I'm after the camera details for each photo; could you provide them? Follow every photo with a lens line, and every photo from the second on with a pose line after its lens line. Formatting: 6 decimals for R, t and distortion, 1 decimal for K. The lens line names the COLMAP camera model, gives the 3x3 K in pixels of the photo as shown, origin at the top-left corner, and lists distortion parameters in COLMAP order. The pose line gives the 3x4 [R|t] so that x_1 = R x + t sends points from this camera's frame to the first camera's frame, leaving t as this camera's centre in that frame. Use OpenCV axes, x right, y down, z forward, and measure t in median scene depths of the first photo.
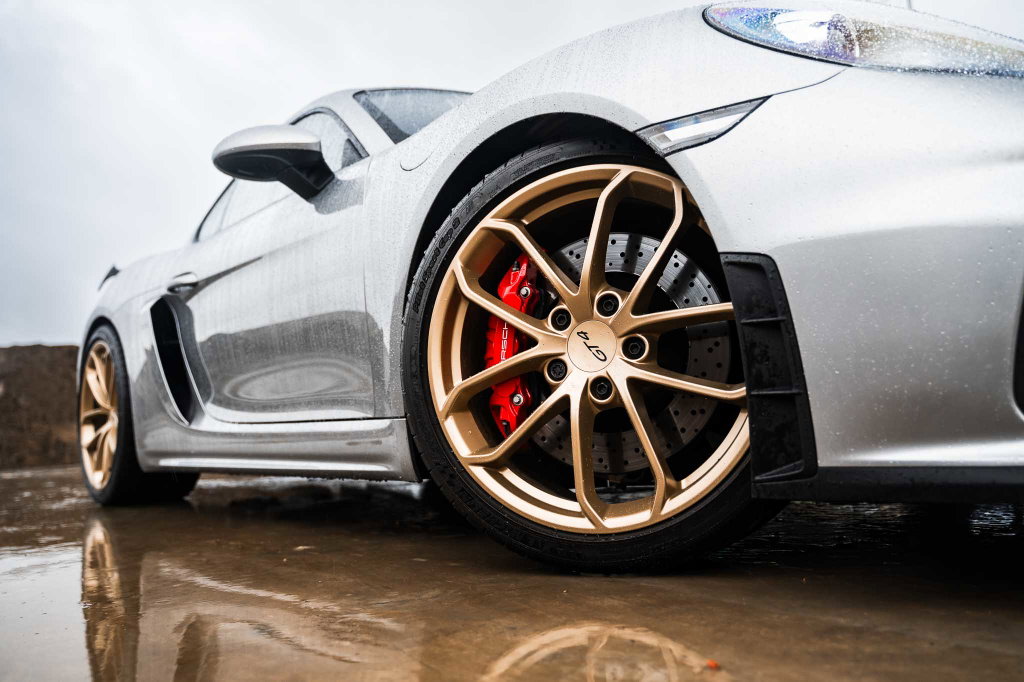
lens RADIAL K [[818.6, 0, 509.7], [0, 818.6, 346.9], [0, 0, 1]] dist [-0.026842, 0.010825]
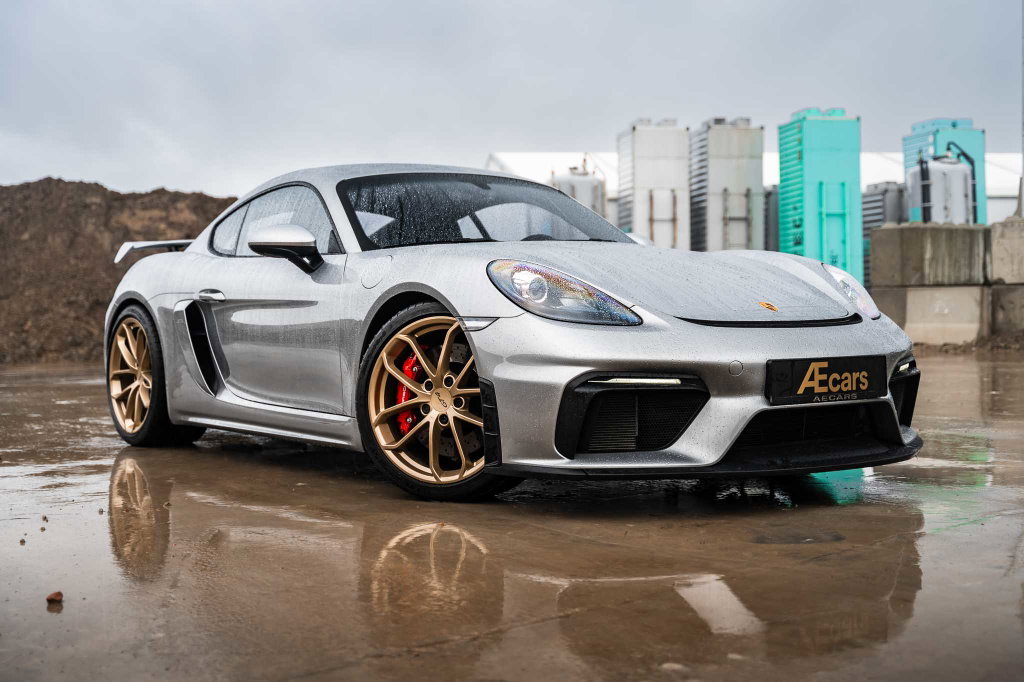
lens RADIAL K [[1347.9, 0, 512.6], [0, 1347.9, 337.3], [0, 0, 1]] dist [0.040441, 0.000000]
pose [[0.997851, 0.046676, -0.045994, 0.429002], [-0.041017, 0.992271, 0.117112, -0.570511], [0.051105, -0.114974, 0.992053, -2.441695]]
